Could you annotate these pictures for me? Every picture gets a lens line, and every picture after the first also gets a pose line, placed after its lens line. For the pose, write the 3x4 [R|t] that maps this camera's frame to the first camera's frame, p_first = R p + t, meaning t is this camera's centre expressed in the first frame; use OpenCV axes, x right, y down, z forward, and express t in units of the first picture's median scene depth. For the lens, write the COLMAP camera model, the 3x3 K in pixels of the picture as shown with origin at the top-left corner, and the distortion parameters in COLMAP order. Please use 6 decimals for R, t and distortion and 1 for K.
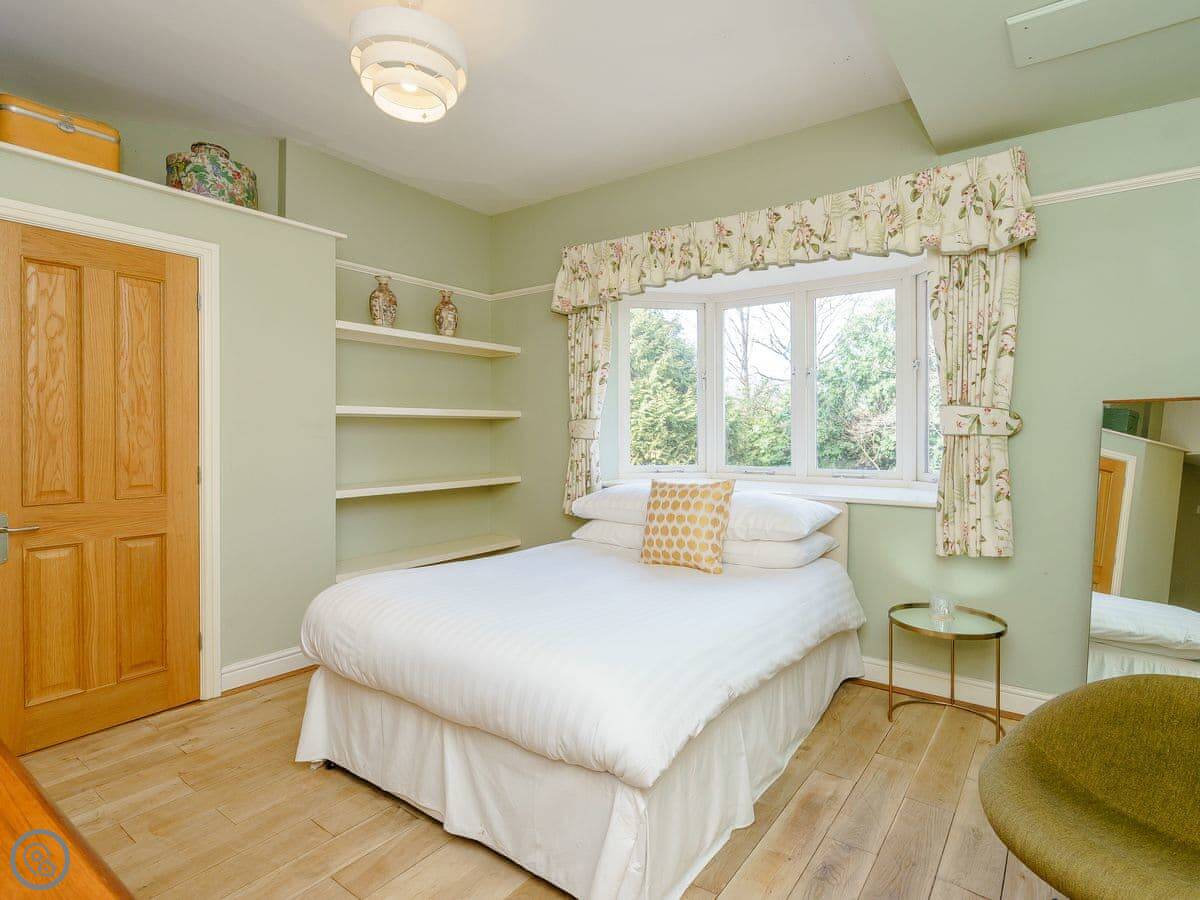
lens RADIAL K [[622.1, 0, 637.1], [0, 622.1, 432.9], [0, 0, 1]] dist [0.004499, 0.001482]
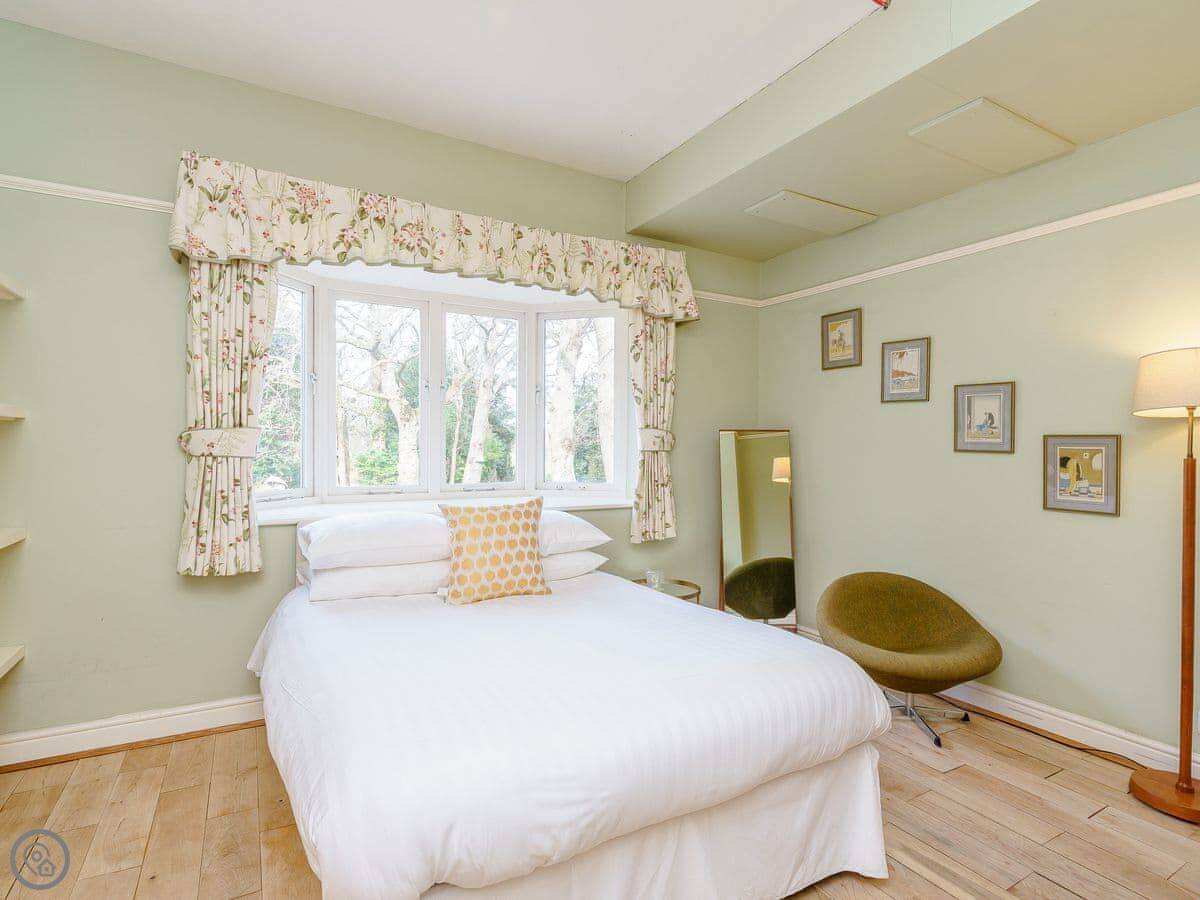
lens RADIAL K [[629.1, 0, 596.8], [0, 629.1, 447.9], [0, 0, 1]] dist [-0.000465, -0.000352]
pose [[0.426516, 0.001730, 0.904478, -0.661151], [-0.002585, 0.999996, -0.000693, -0.001565], [-0.904476, -0.002043, 0.426519, 0.463865]]
